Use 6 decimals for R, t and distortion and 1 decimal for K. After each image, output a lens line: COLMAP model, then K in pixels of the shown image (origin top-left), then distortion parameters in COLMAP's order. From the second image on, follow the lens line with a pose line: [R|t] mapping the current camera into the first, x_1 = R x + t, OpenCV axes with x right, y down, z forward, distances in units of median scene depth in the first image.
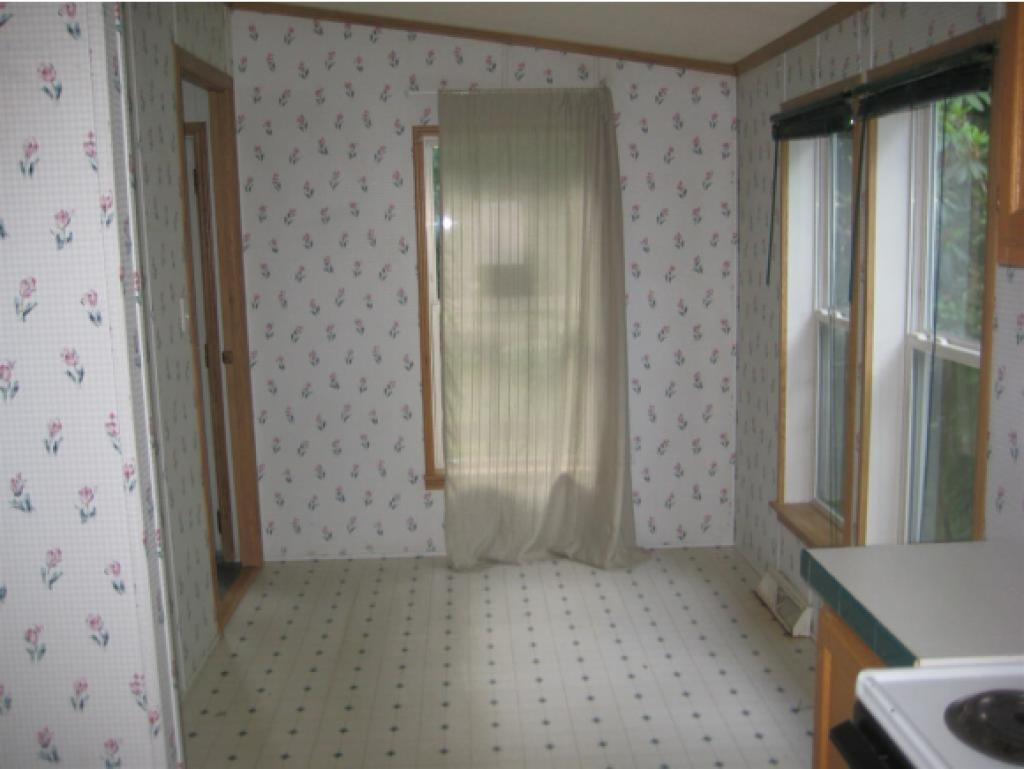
lens RADIAL K [[1037.9, 0, 512.8], [0, 1037.9, 338.5], [0, 0, 1]] dist [-0.064302, 0.000000]
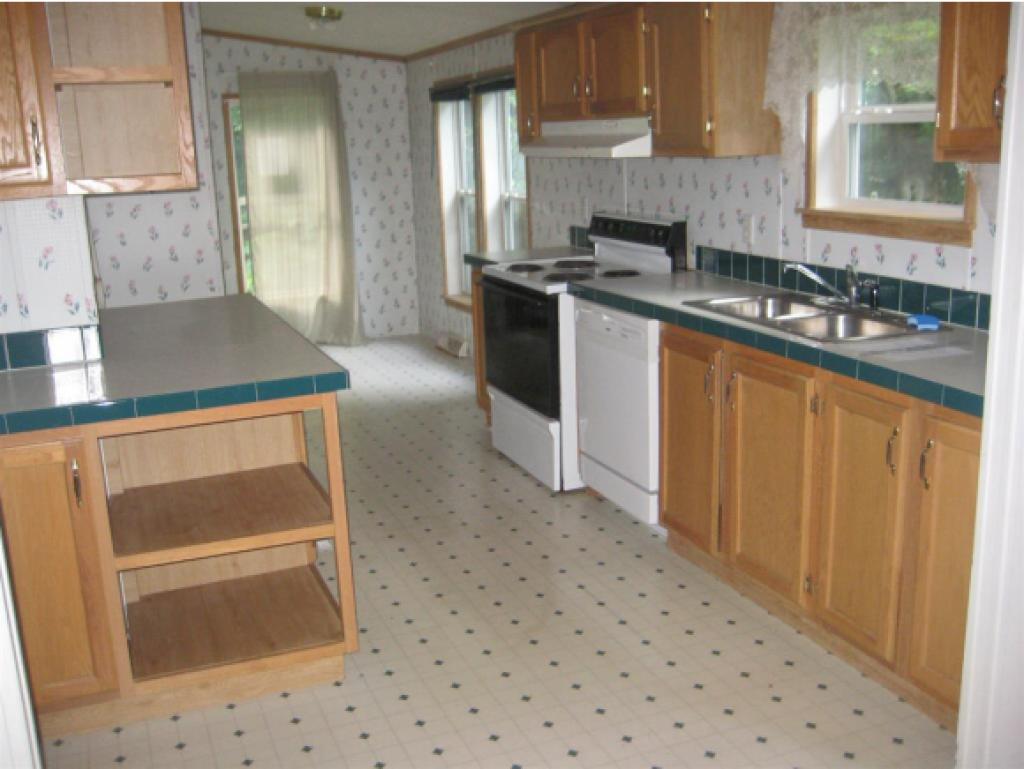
lens RADIAL K [[1037.9, 0, 509.6], [0, 1037.9, 385.4], [0, 0, 1]] dist [-0.064302, 0.000000]
pose [[0.936348, -0.099155, 0.336780, -0.265492], [0.063789, 0.991370, 0.114526, 0.104553], [-0.345229, -0.085753, 0.934593, -0.767337]]
